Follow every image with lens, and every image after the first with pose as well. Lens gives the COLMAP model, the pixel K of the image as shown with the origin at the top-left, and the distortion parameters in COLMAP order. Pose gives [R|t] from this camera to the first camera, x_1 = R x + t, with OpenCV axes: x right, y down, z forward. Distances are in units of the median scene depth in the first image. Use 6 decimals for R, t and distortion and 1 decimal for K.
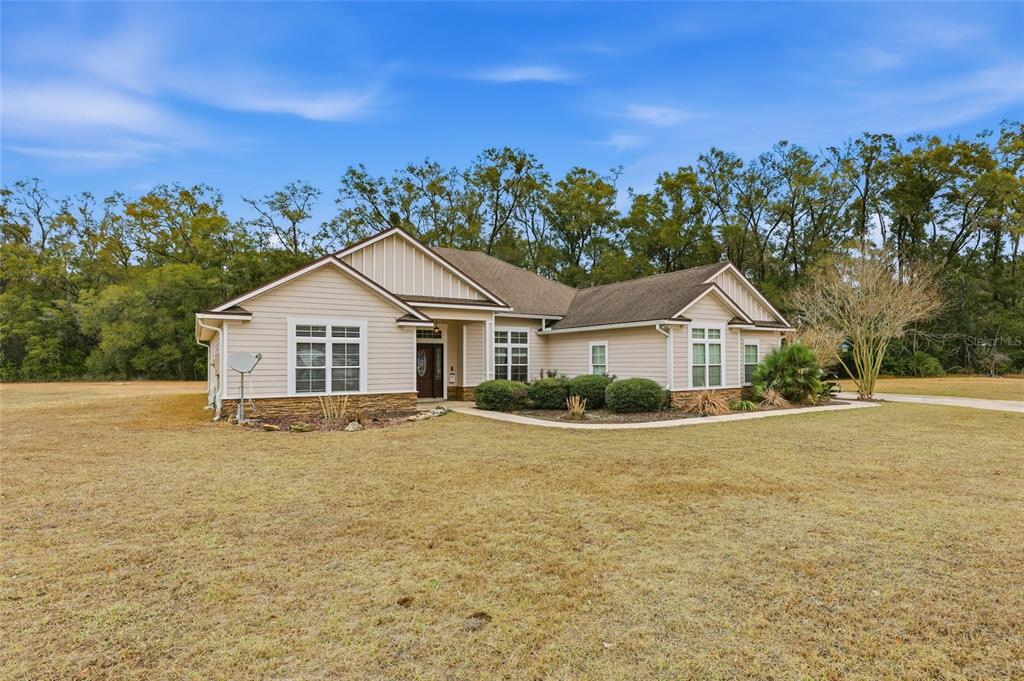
lens RADIAL K [[524.9, 0, 545.8], [0, 524.9, 356.0], [0, 0, 1]] dist [-0.006422, 0.001288]
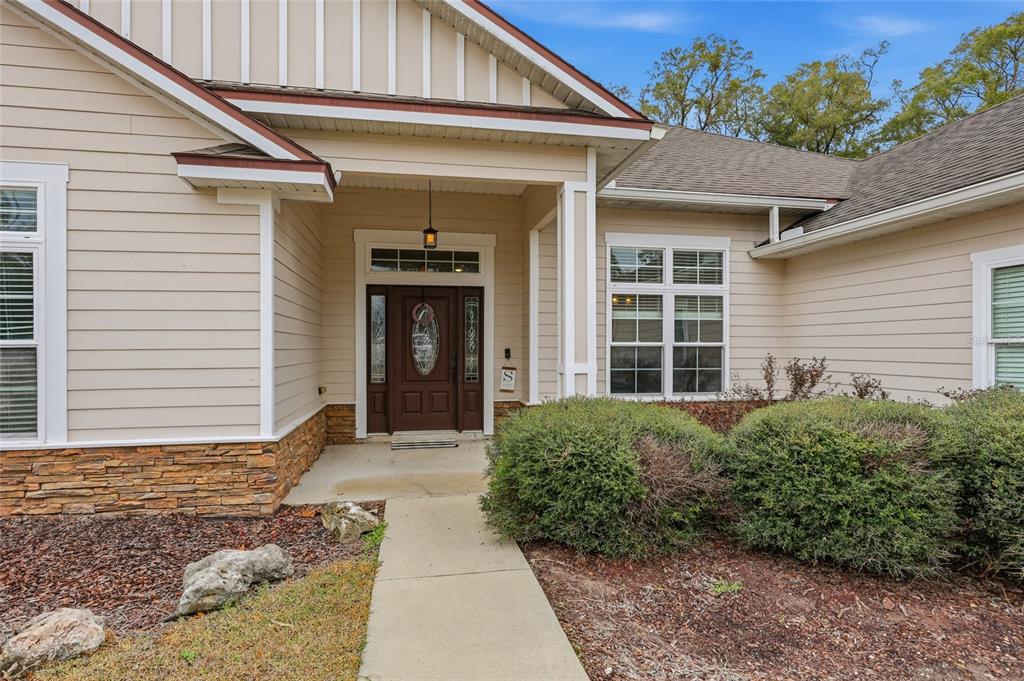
lens RADIAL K [[565.7, 0, 514.1], [0, 565.7, 355.2], [0, 0, 1]] dist [-0.007125, -0.001286]
pose [[0.922415, 0.006581, -0.386144, -0.019558], [0.002302, 0.999743, 0.022537, 0.016695], [0.386193, -0.021678, 0.922163, 0.660741]]
